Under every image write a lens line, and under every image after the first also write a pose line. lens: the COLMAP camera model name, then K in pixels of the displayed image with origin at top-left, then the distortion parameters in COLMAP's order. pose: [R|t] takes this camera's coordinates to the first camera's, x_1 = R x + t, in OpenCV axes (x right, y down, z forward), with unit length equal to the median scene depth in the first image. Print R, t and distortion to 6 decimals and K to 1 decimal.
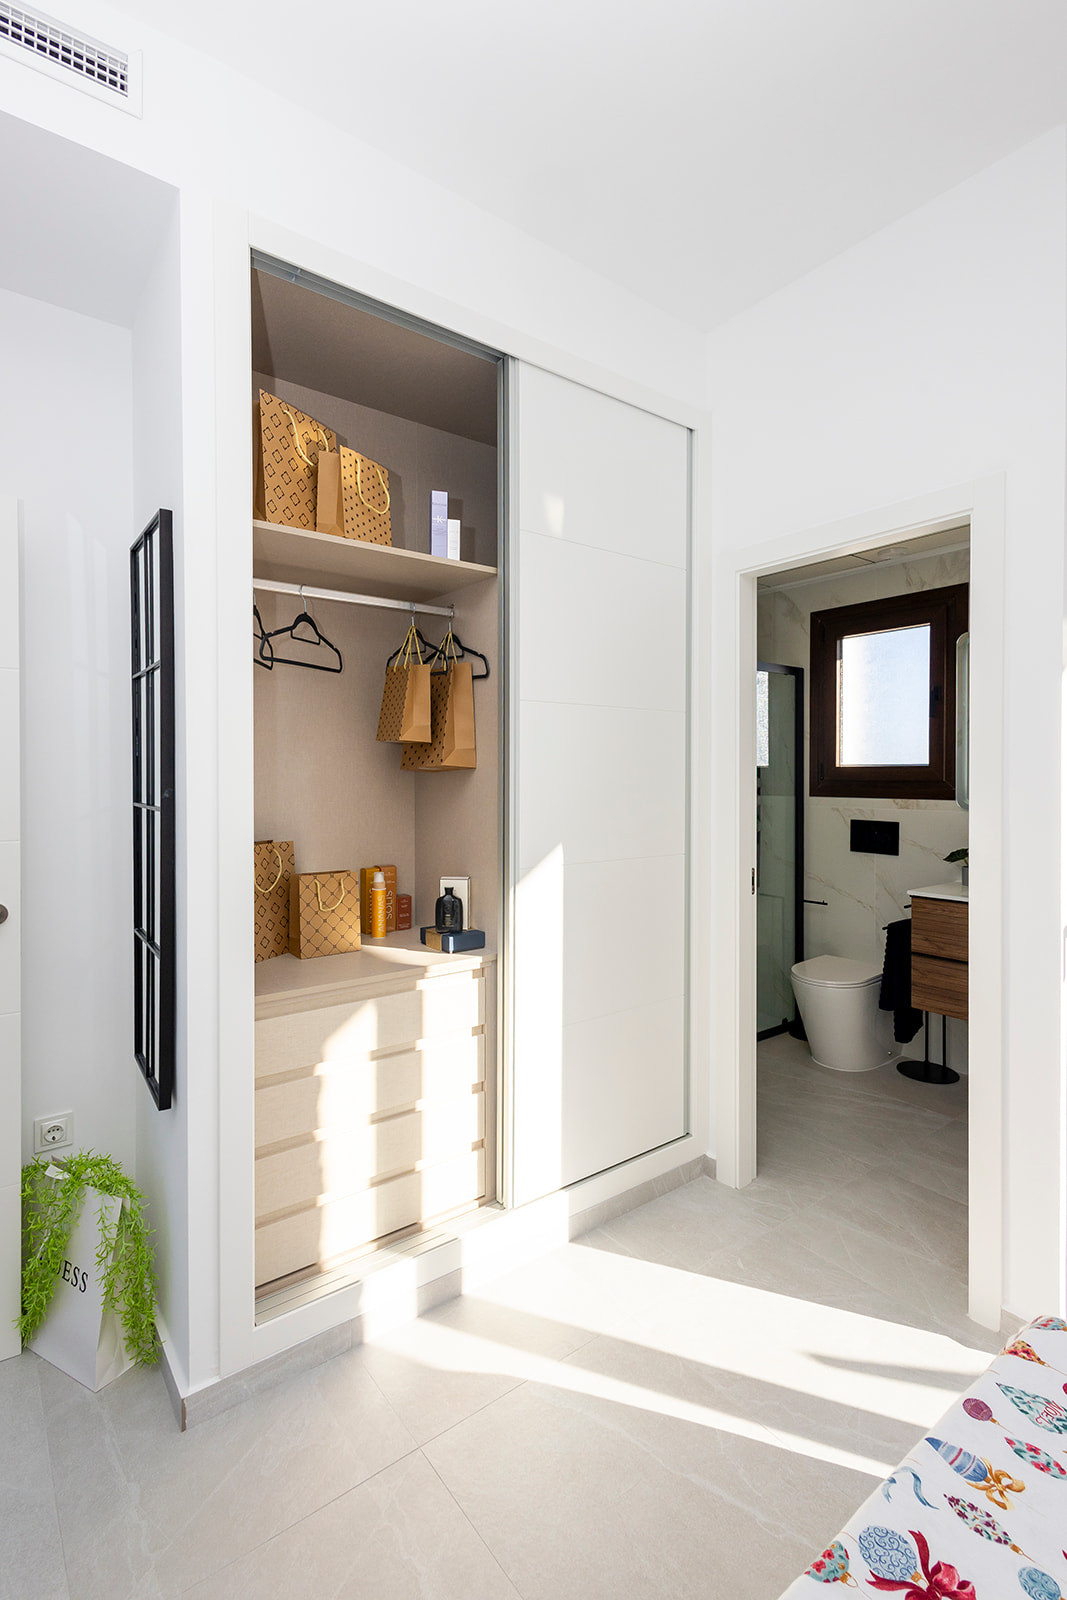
lens RADIAL K [[745.9, 0, 513.8], [0, 745.9, 790.0], [0, 0, 1]] dist [0.005999, 0.000579]
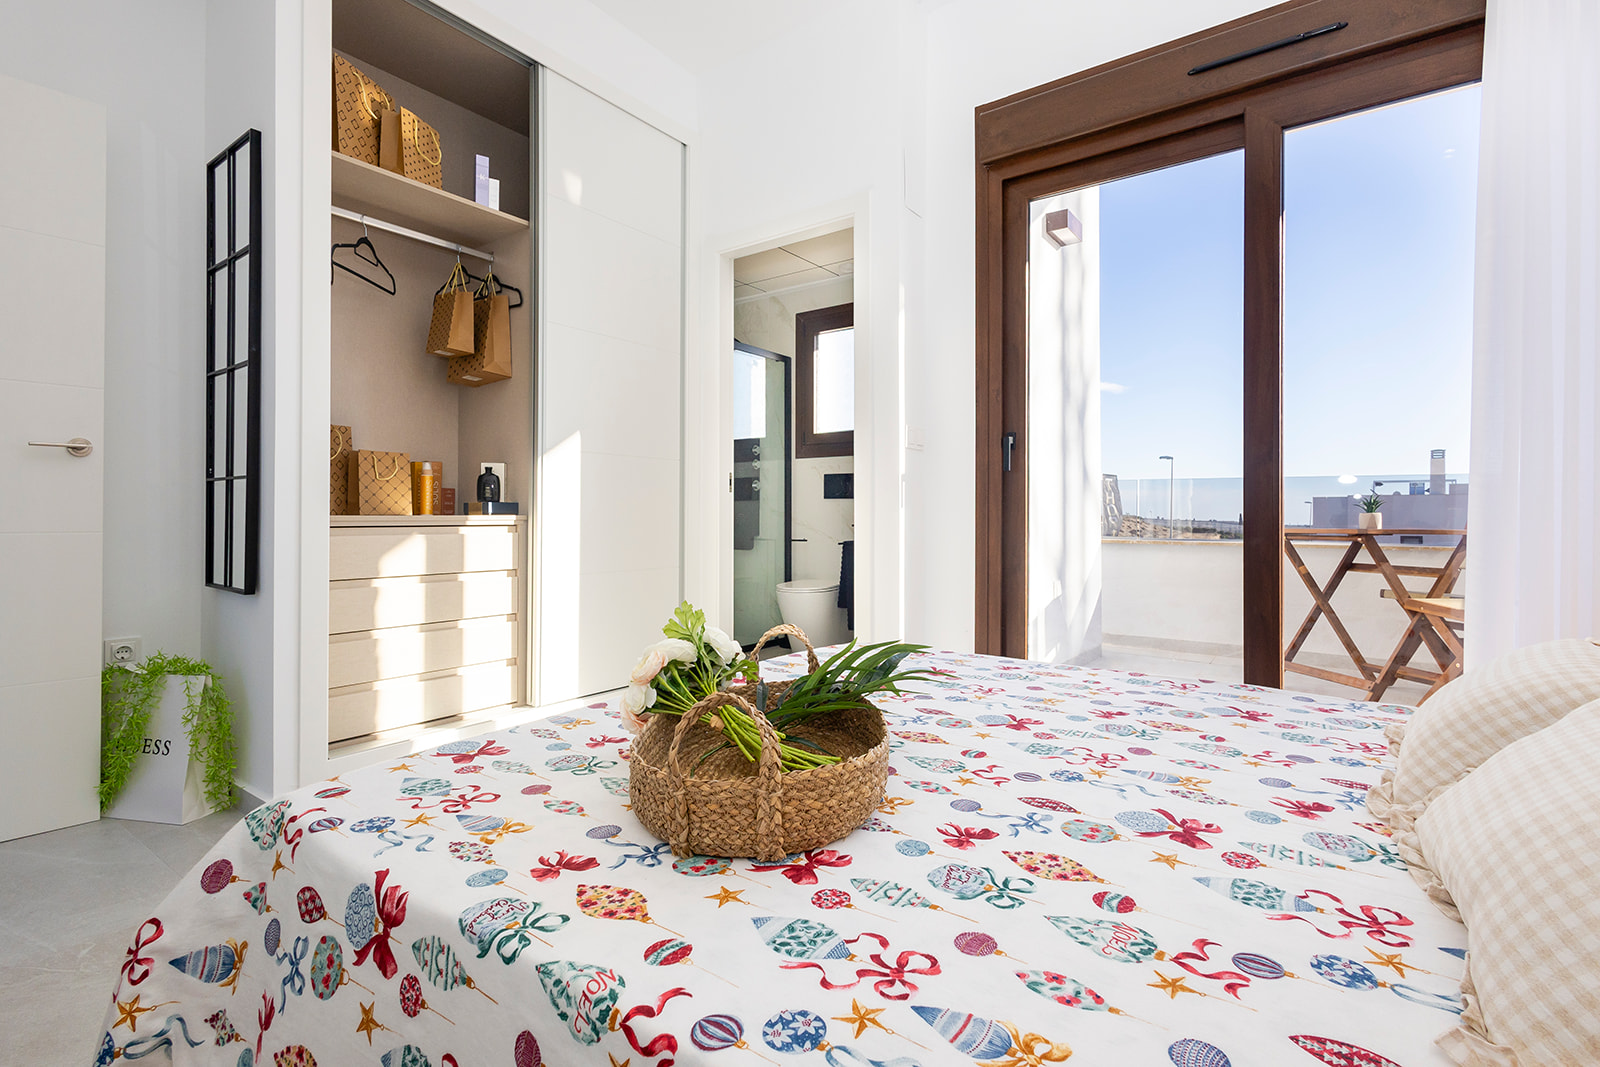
lens RADIAL K [[768.8, 0, 791.7], [0, 768.8, 525.4], [0, 0, 1]] dist [0.002223, 0.000217]
pose [[0.957343, 0.003069, 0.288937, 0.029754], [0.004190, 0.999691, -0.024503, 0.267312], [-0.288923, 0.024669, 0.957034, -0.406143]]
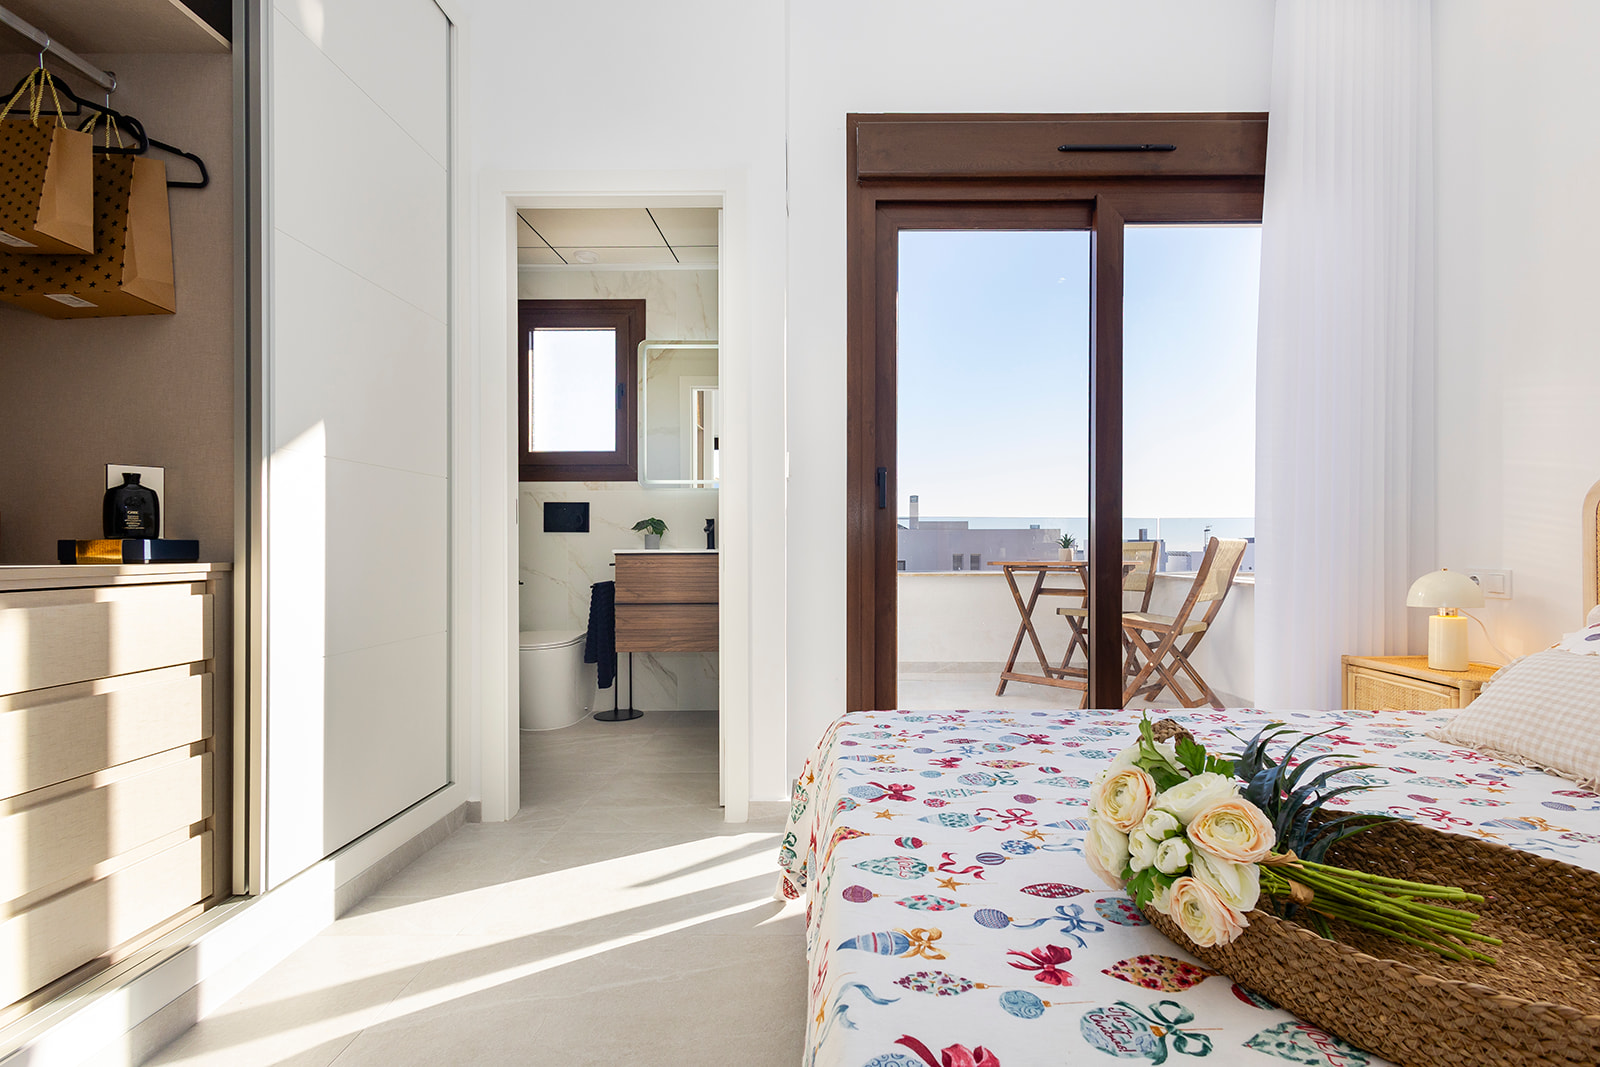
lens RADIAL K [[745.9, 0, 801.0], [0, 745.9, 555.5], [0, 0, 1]] dist [0.005999, 0.000579]
pose [[0.630076, 0.006633, 0.776505, -0.235850], [0.001780, 0.999949, -0.009986, 0.216104], [-0.776531, 0.007674, 0.630032, 0.096428]]
